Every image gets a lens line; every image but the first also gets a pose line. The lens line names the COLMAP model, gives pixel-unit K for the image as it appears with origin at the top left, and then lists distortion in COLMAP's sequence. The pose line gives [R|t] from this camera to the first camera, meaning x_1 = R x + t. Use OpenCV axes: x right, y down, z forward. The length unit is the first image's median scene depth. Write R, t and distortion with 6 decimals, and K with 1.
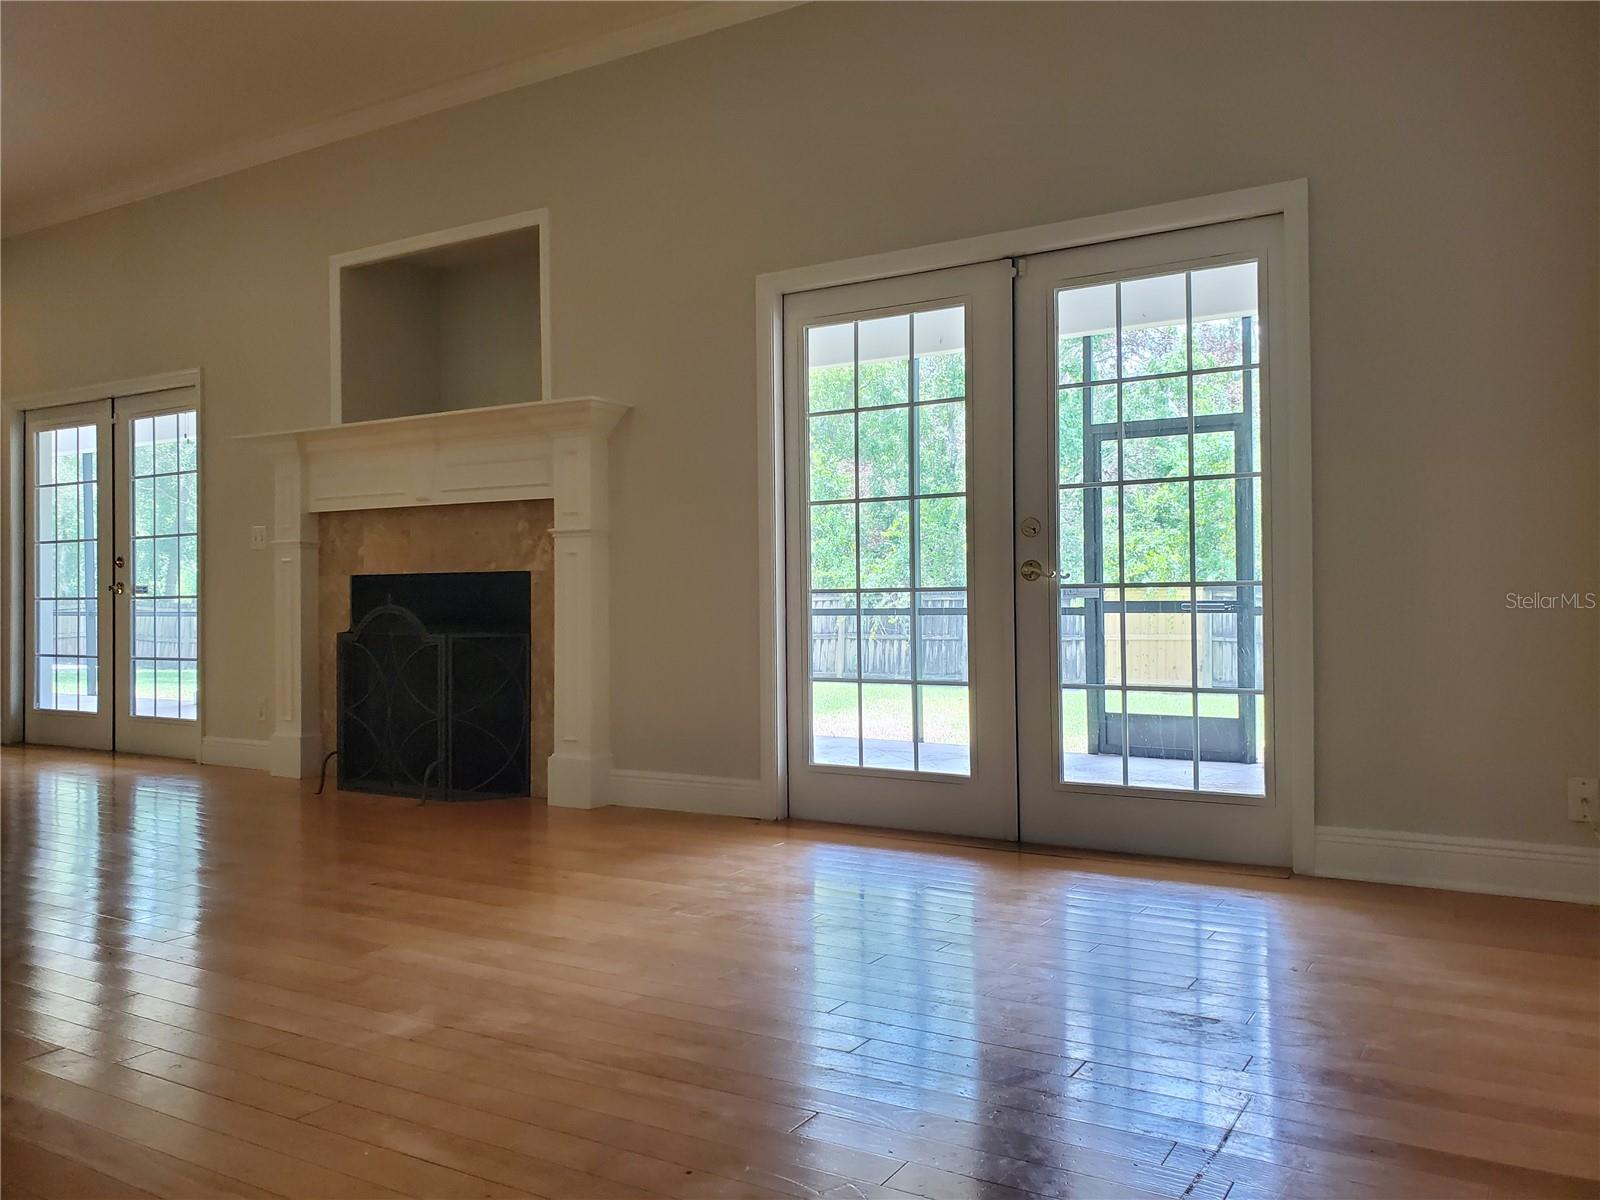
lens RADIAL K [[1249.9, 0, 773.0], [0, 1249.9, 577.3], [0, 0, 1]] dist [0.015606, 0.006514]
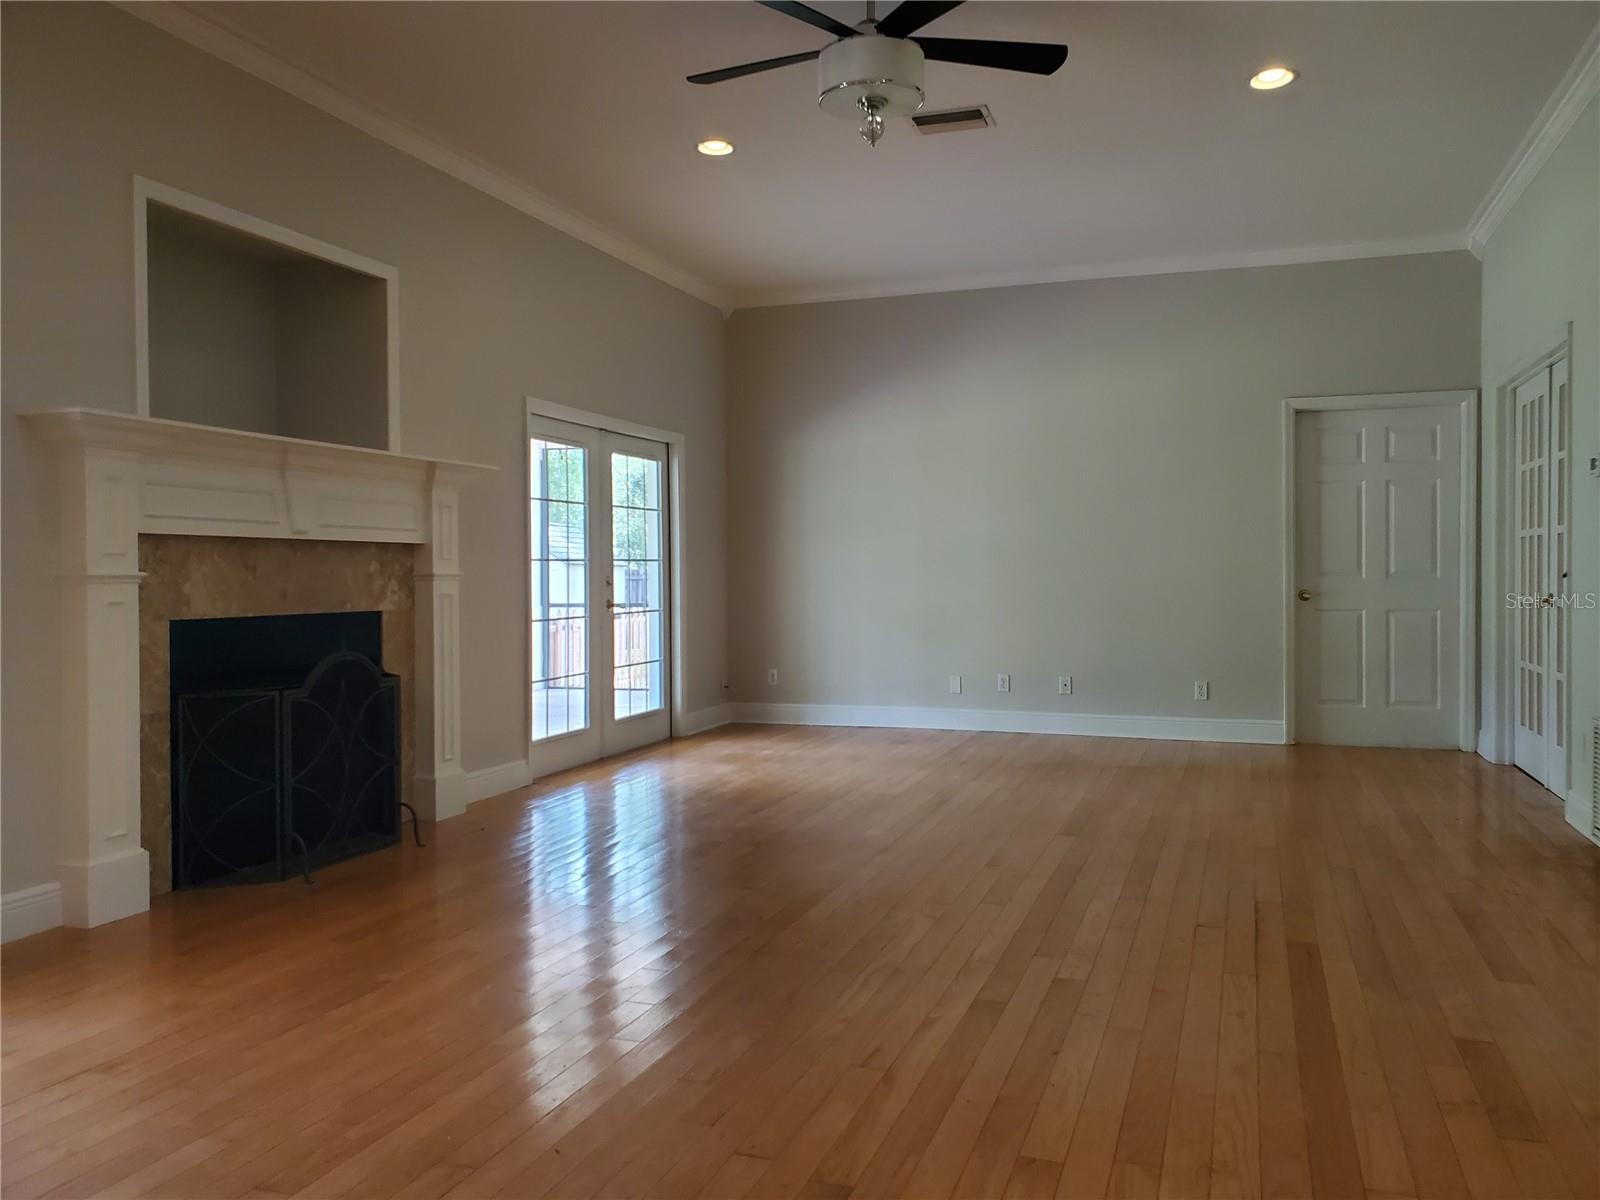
lens RADIAL K [[1249.9, 0, 818.4], [0, 1249.9, 586.0], [0, 0, 1]] dist [0.015606, 0.006514]
pose [[-0.234064, -0.002187, 0.972219, -1.269384], [-0.011314, 0.999936, -0.000475, -0.028794], [-0.972155, -0.011111, -0.234074, 0.883785]]
